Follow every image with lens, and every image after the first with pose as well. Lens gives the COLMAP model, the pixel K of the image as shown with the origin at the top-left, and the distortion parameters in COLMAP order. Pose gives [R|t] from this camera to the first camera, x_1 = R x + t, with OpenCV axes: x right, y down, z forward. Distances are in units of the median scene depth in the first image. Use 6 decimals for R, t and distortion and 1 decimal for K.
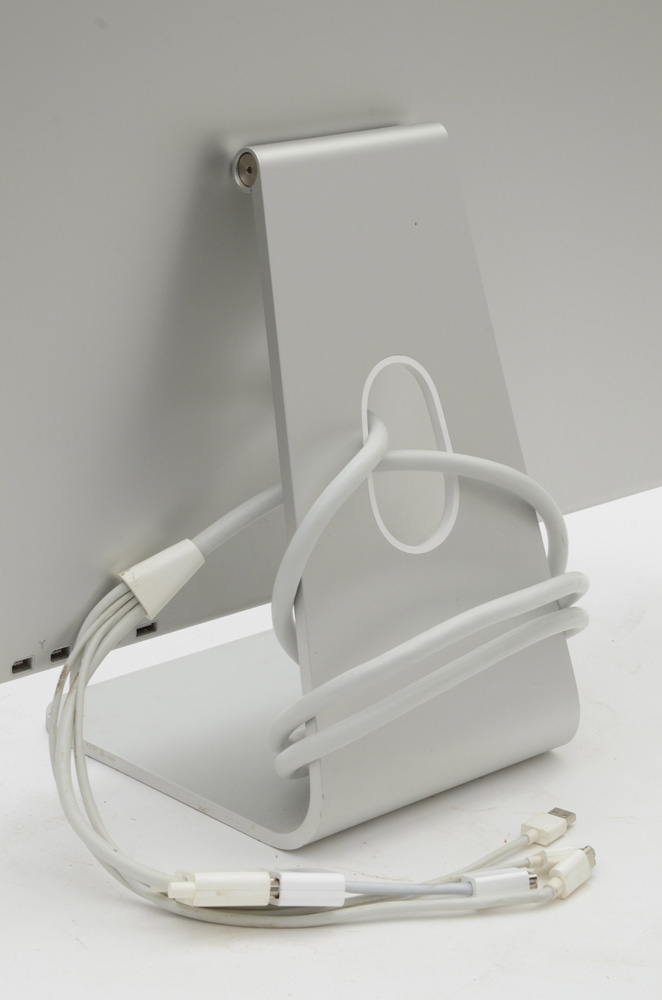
lens RADIAL K [[2425.7, 0, 330.8], [0, 2425.7, 501.4], [0, 0, 1]] dist [0.538136, 0.000000]
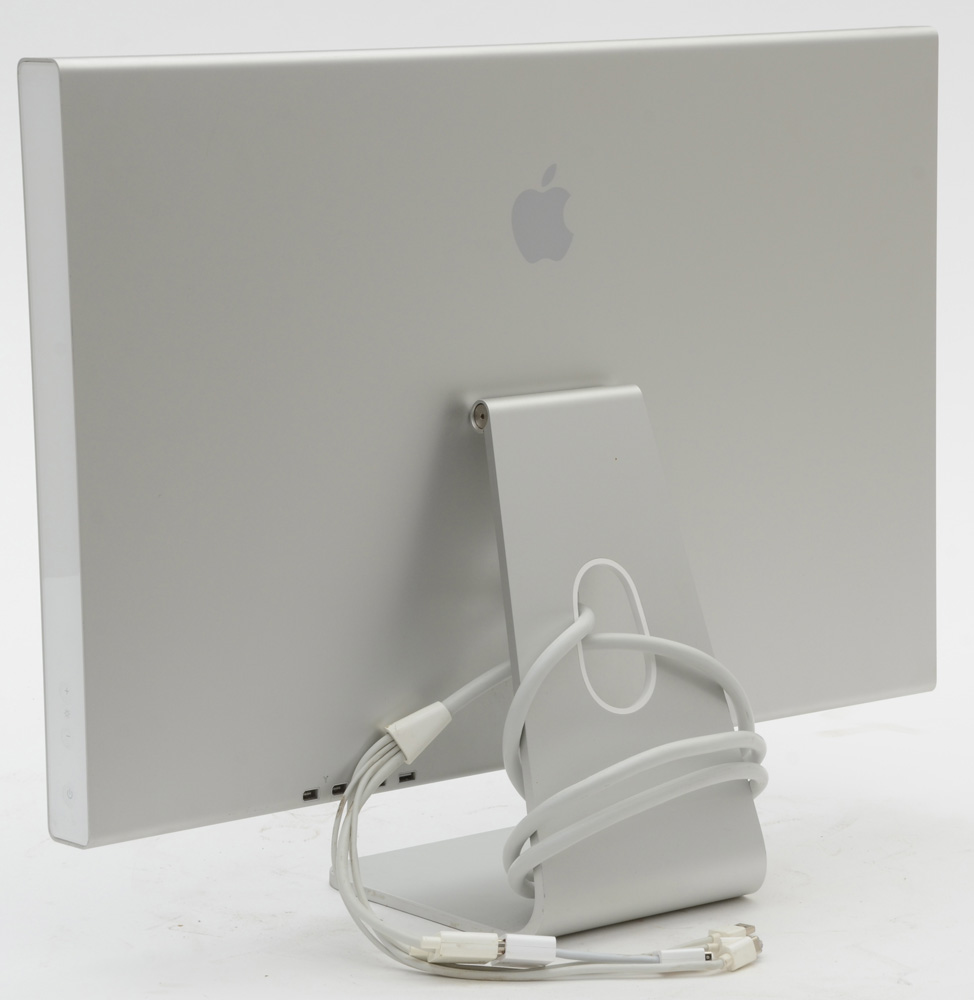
lens RADIAL K [[3029.4, 0, 488.0], [0, 3029.4, 498.8], [0, 0, 1]] dist [0.815736, 0.000000]
pose [[0.997672, -0.021979, -0.064561, 0.073651], [0.011767, 0.987925, -0.154488, 0.159469], [0.067177, 0.153368, 0.985883, -0.596940]]
